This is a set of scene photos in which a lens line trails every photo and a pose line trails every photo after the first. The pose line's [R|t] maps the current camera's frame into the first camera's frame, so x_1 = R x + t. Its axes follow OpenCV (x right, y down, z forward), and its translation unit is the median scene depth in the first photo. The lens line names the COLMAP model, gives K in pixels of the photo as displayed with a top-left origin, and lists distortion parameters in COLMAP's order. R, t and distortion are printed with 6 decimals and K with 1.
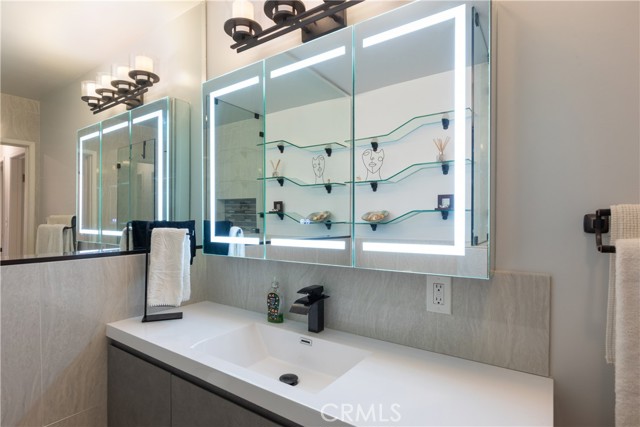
lens RADIAL K [[332.7, 0, 318.3], [0, 332.7, 214.7], [0, 0, 1]] dist [0.012097, -0.000222]
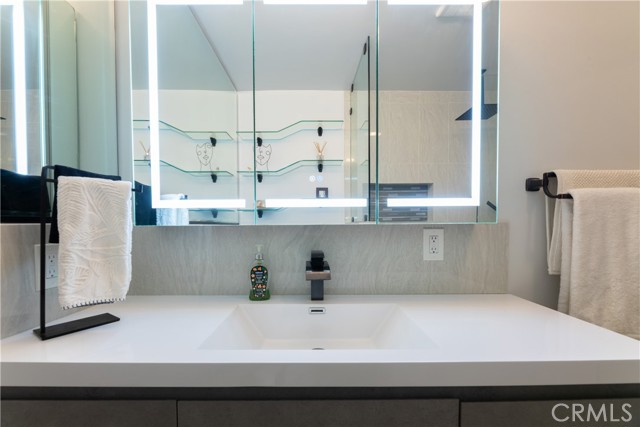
lens RADIAL K [[259.6, 0, 315.2], [0, 259.6, 227.9], [0, 0, 1]] dist [-0.001950, -0.000053]
pose [[0.822105, -0.017162, 0.569077, -0.392480], [-0.002263, 0.999439, 0.033410, 0.116342], [-0.569331, -0.028754, 0.821606, 0.379810]]
